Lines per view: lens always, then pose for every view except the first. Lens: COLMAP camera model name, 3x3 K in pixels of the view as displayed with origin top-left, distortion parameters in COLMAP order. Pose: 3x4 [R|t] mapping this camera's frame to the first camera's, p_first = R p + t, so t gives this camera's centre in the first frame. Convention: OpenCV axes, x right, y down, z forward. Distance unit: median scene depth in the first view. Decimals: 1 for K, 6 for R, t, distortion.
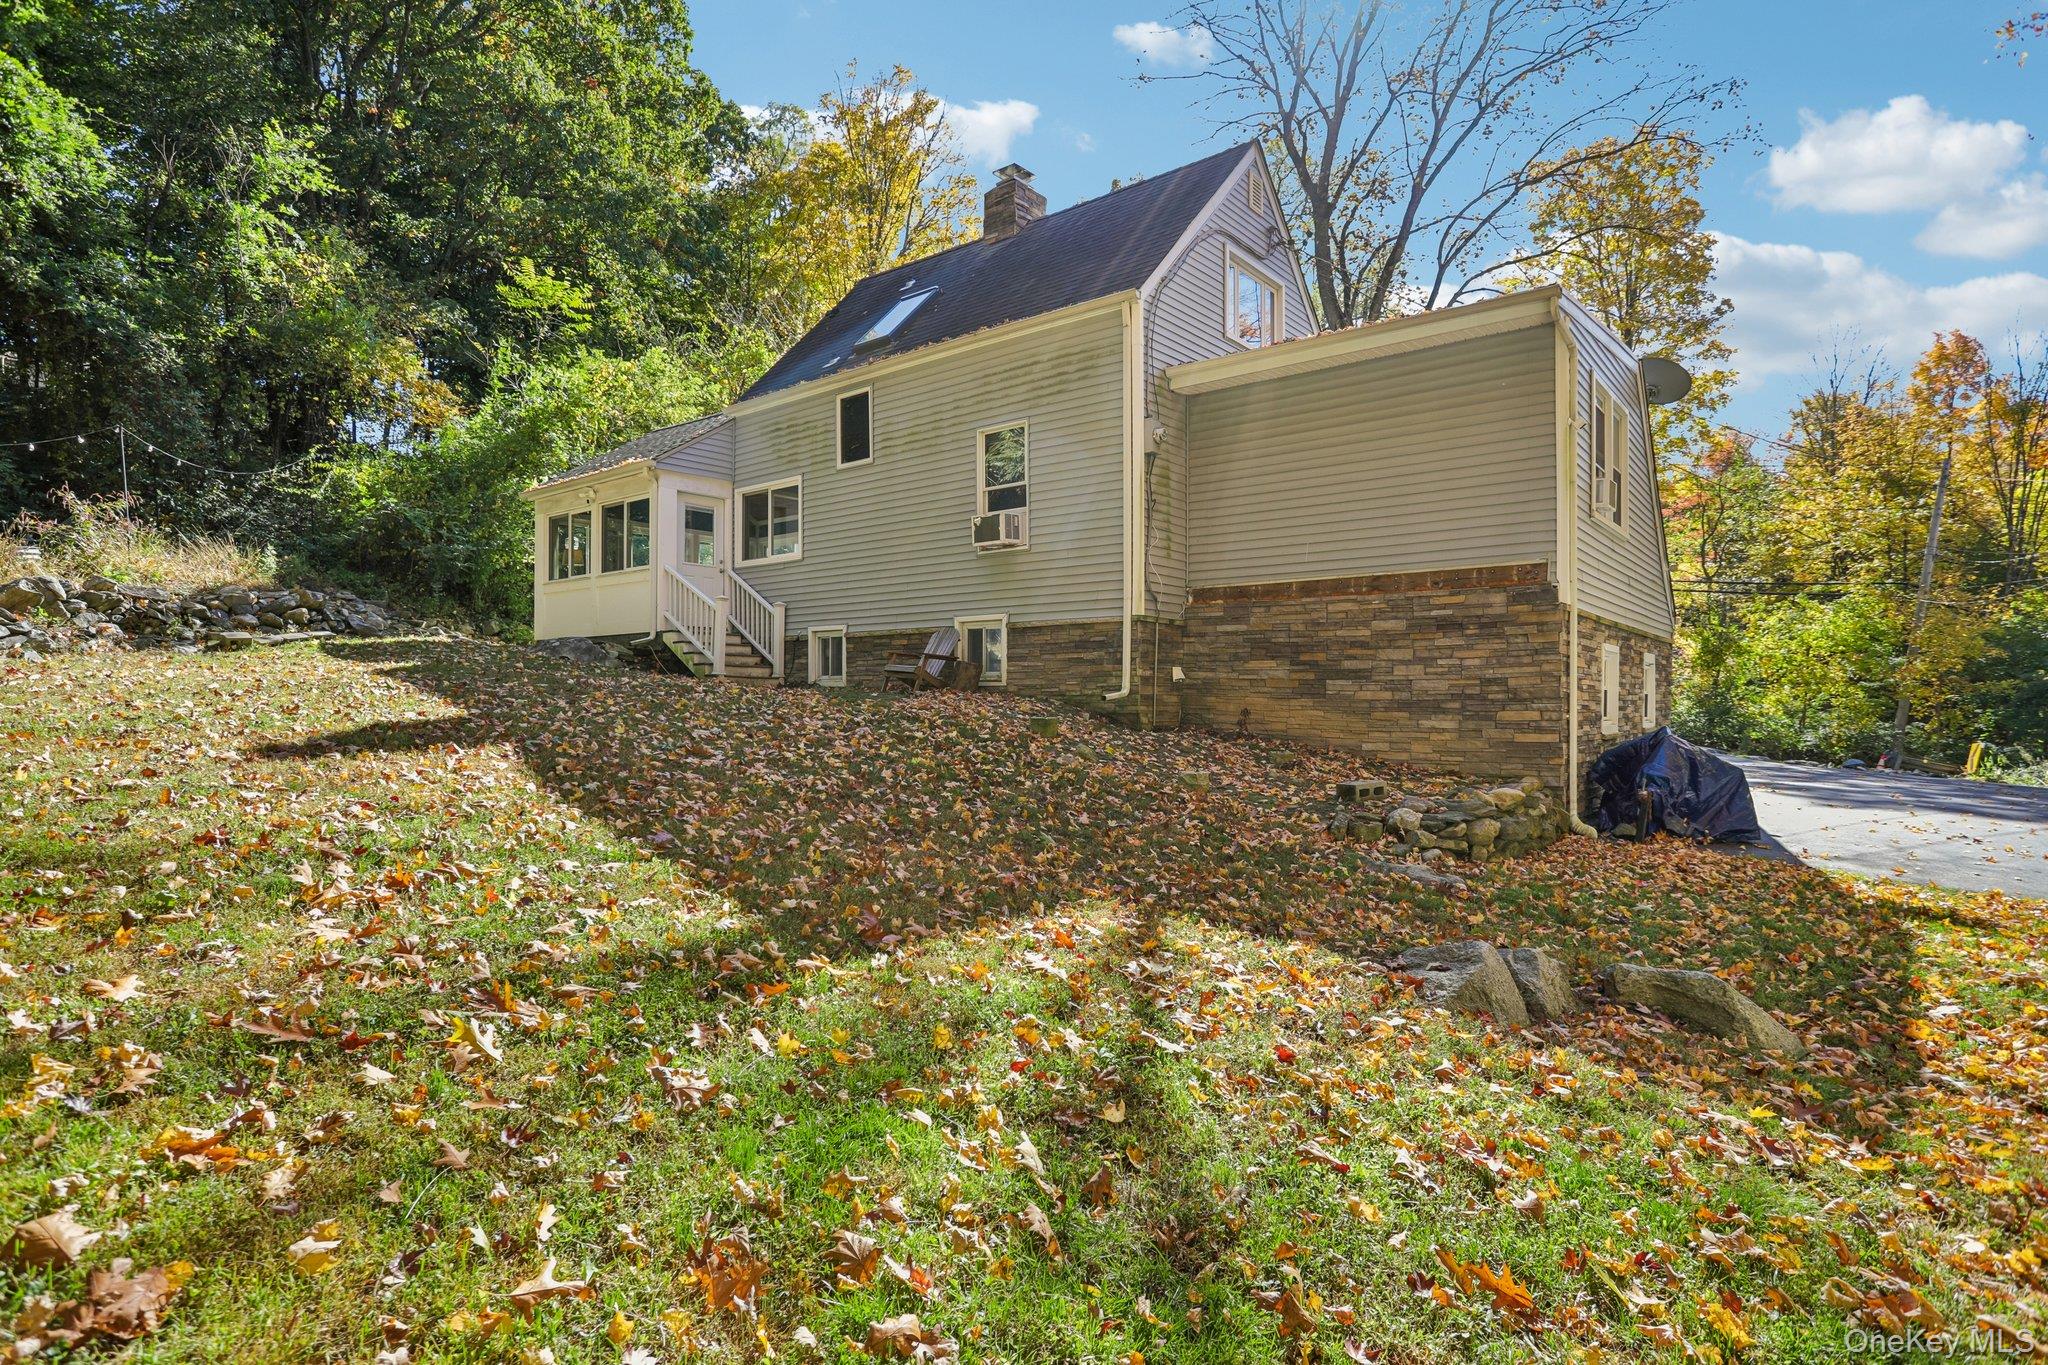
lens RADIAL K [[1034.7, 0, 1021.3], [0, 1034.7, 706.6], [0, 0, 1]] dist [-0.069960, 0.031417]
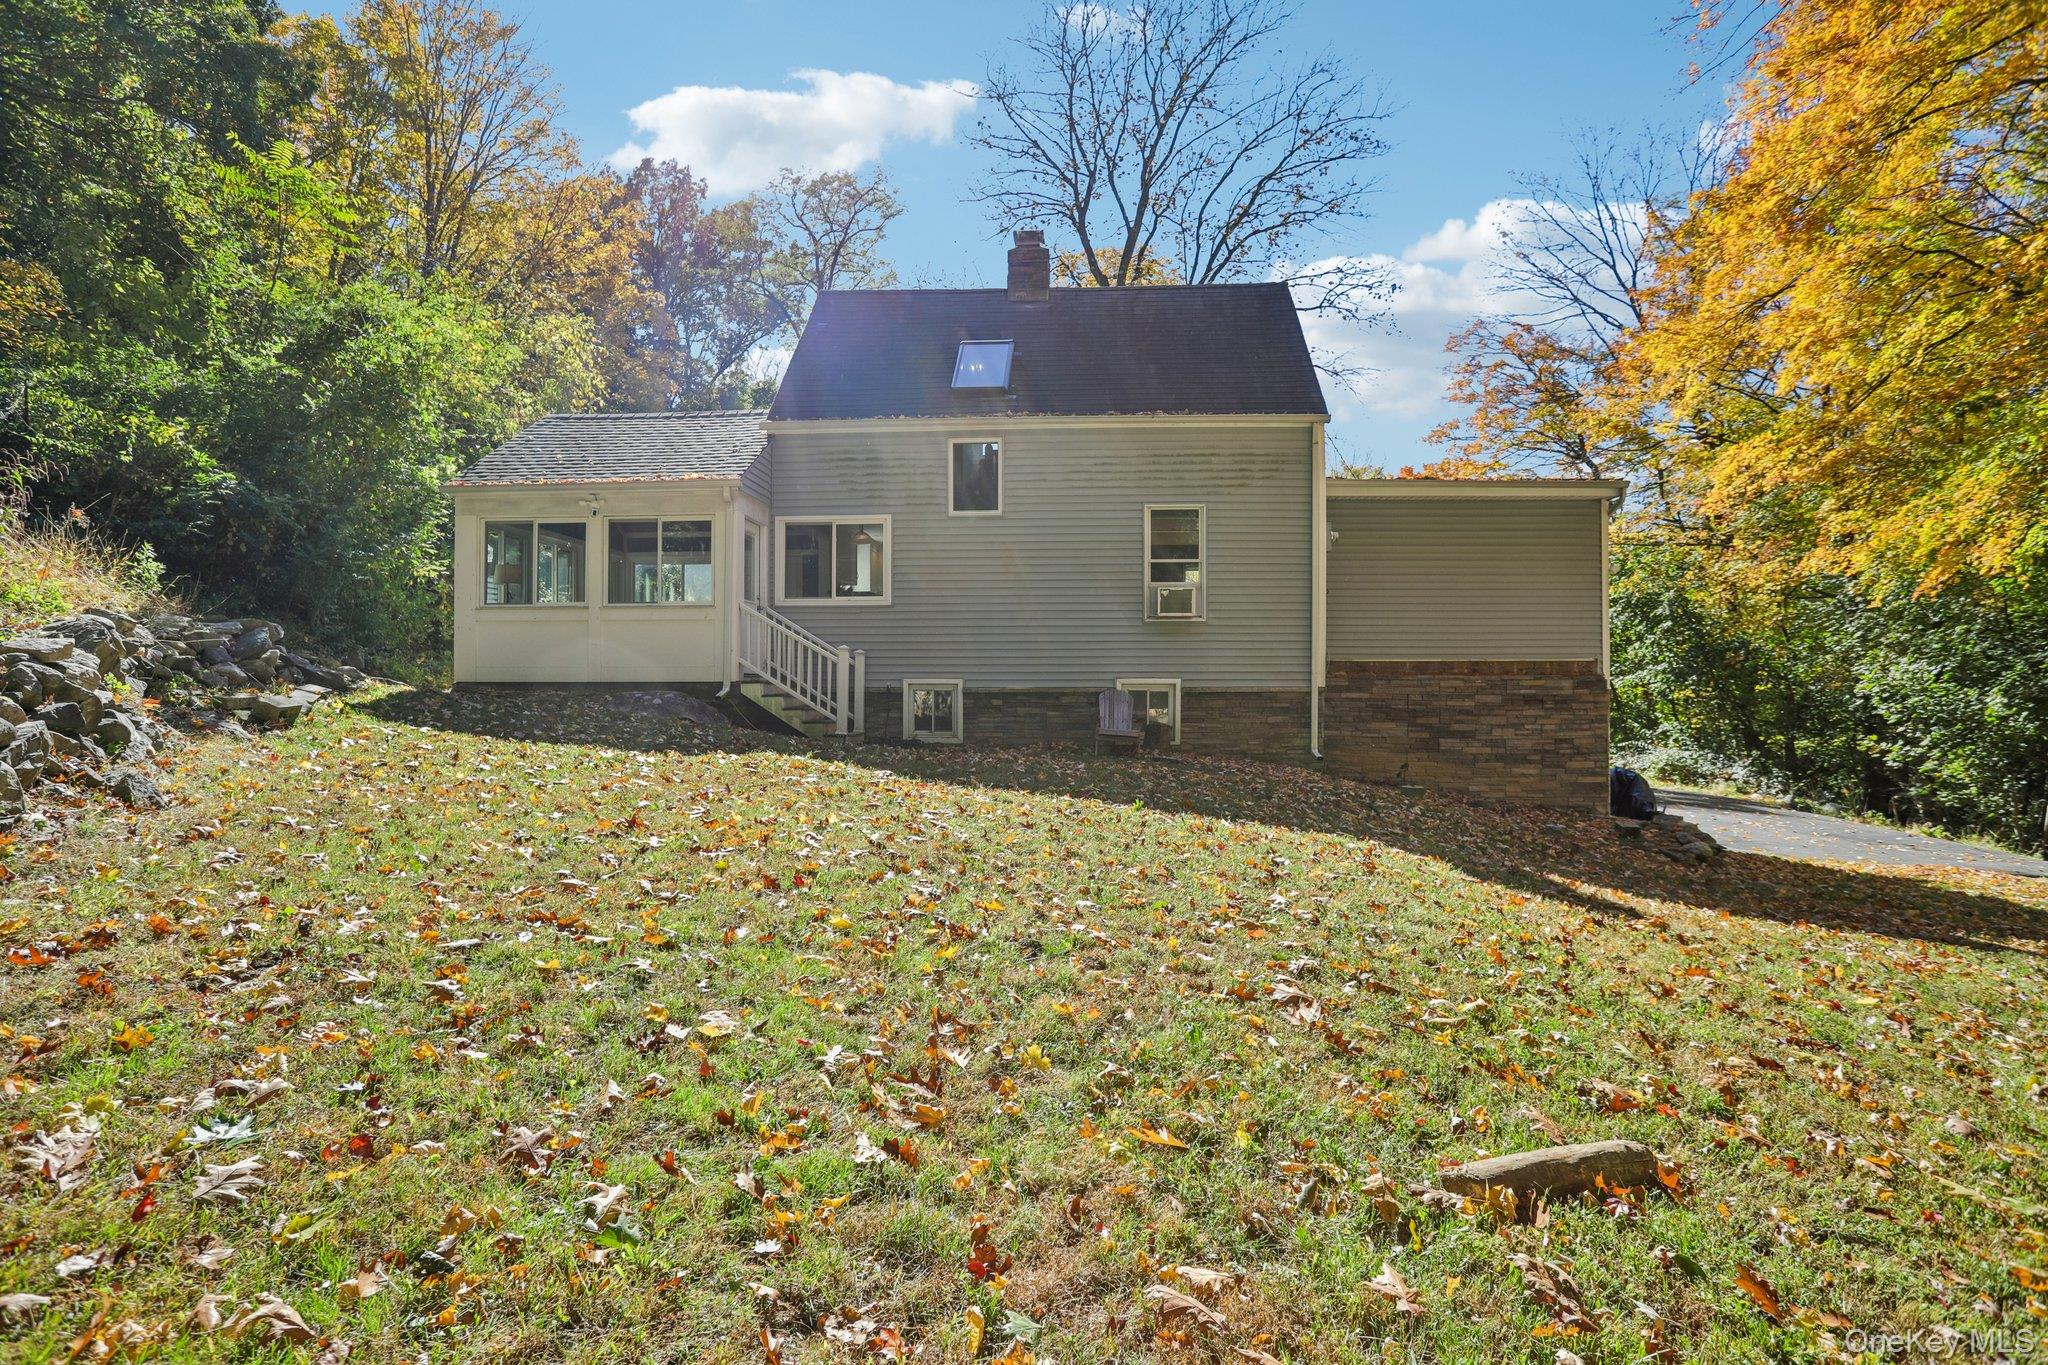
lens RADIAL K [[1039.4, 0, 1026.5], [0, 1039.4, 673.5], [0, 0, 1]] dist [-0.071906, 0.031709]
pose [[0.806809, 0.006010, 0.590782, -0.700550], [0.007225, 0.999773, -0.020038, -0.066234], [-0.590768, 0.020435, 0.806582, 0.185580]]
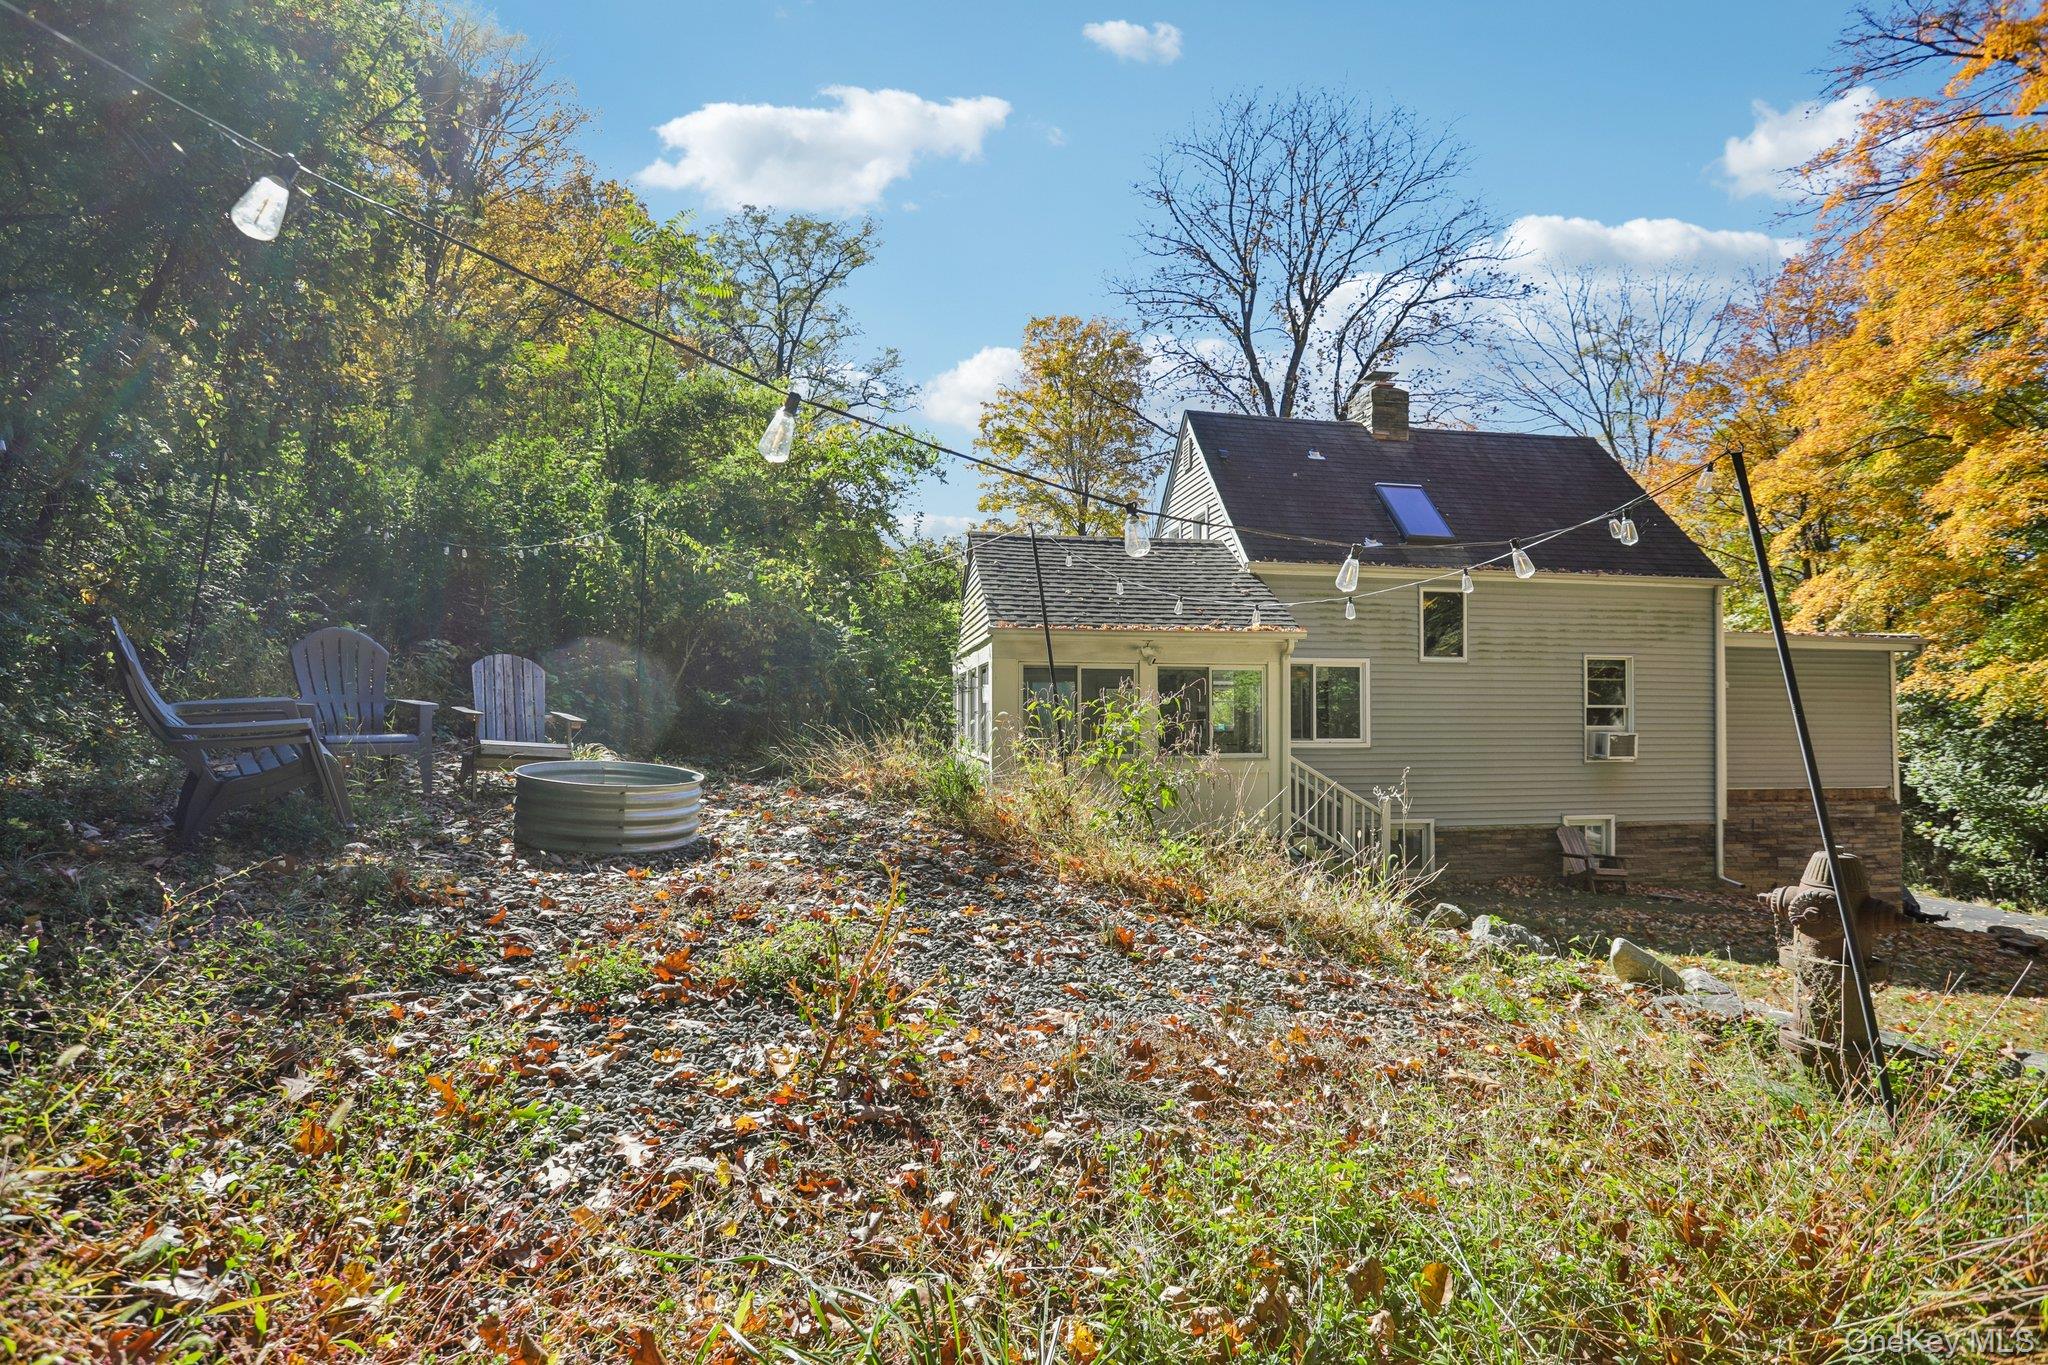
lens RADIAL K [[1039.4, 0, 1026.5], [0, 1039.4, 673.5], [0, 0, 1]] dist [-0.071906, 0.031709]
pose [[0.659993, 0.032965, 0.750548, -1.197451], [0.006026, 0.998772, -0.049166, -0.175871], [-0.751247, 0.036972, 0.658985, 0.640731]]
